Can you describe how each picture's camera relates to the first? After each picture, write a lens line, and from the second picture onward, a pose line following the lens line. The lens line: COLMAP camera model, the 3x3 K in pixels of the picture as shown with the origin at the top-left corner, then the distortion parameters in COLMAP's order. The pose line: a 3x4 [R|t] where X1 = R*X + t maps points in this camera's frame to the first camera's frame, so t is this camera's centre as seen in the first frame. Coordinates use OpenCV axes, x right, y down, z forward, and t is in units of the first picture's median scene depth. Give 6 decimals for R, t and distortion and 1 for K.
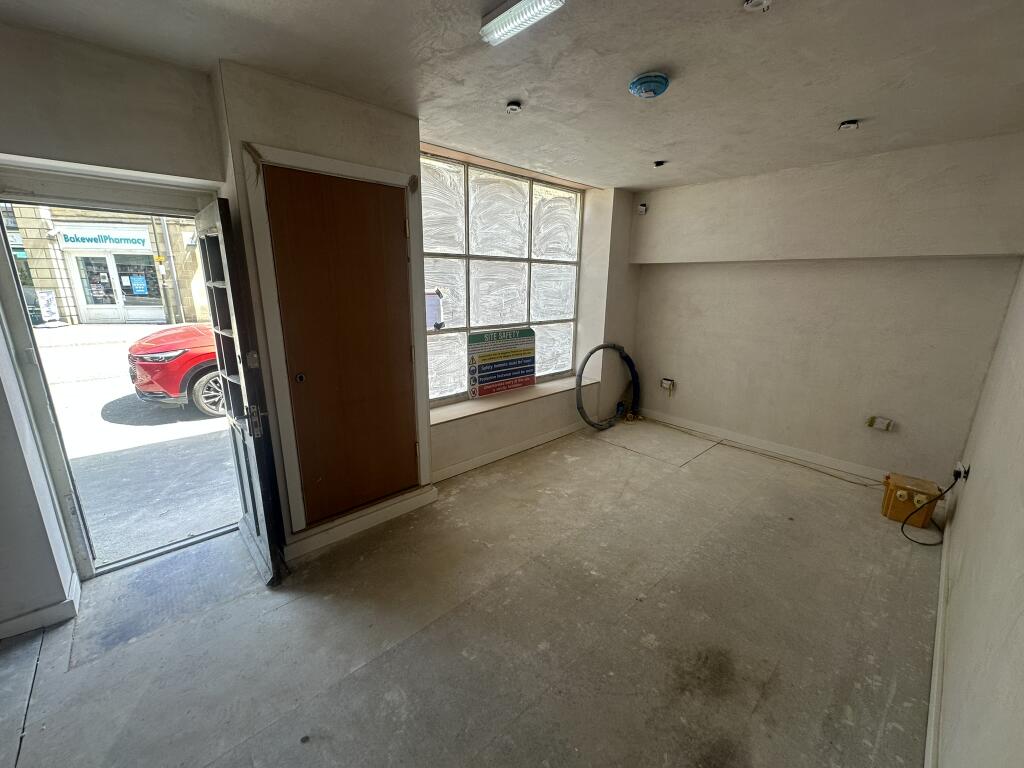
lens RADIAL K [[407.4, 0, 508.1], [0, 407.4, 382.4], [0, 0, 1]] dist [-0.005813, 0.001151]
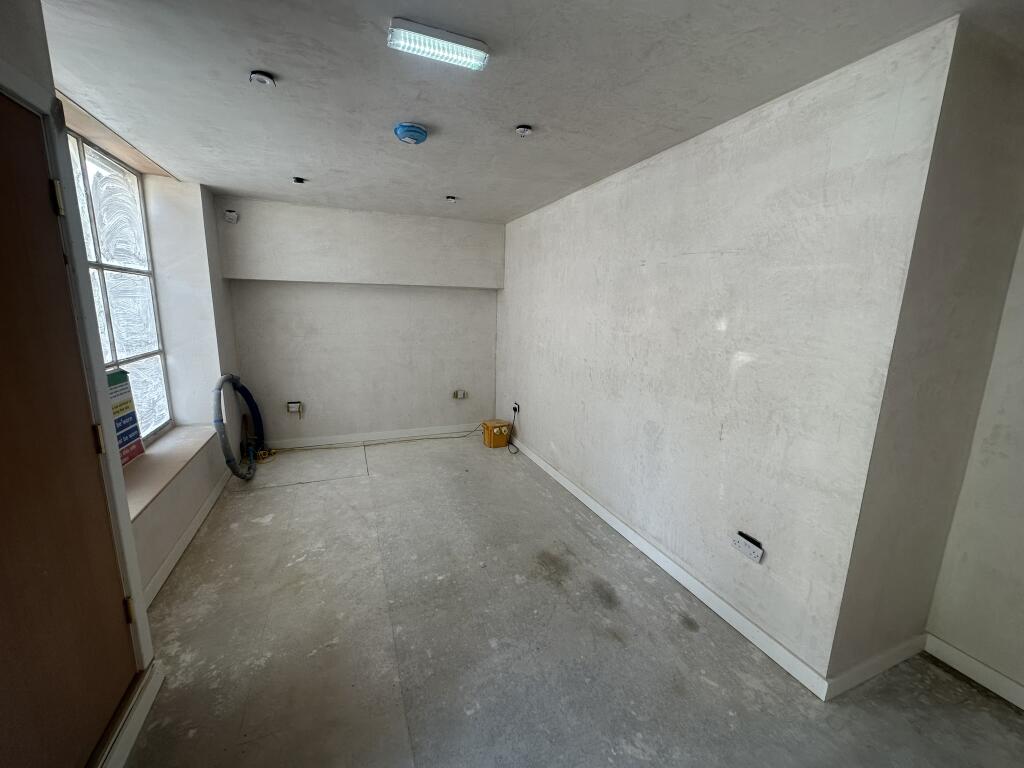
lens RADIAL K [[407.4, 0, 509.1], [0, 407.4, 384.2], [0, 0, 1]] dist [-0.005813, 0.001151]
pose [[0.342425, -0.180609, 0.922022, -0.408231], [0.208735, 0.971449, 0.112770, -0.068200], [-0.916065, 0.153843, 0.370348, 0.245422]]
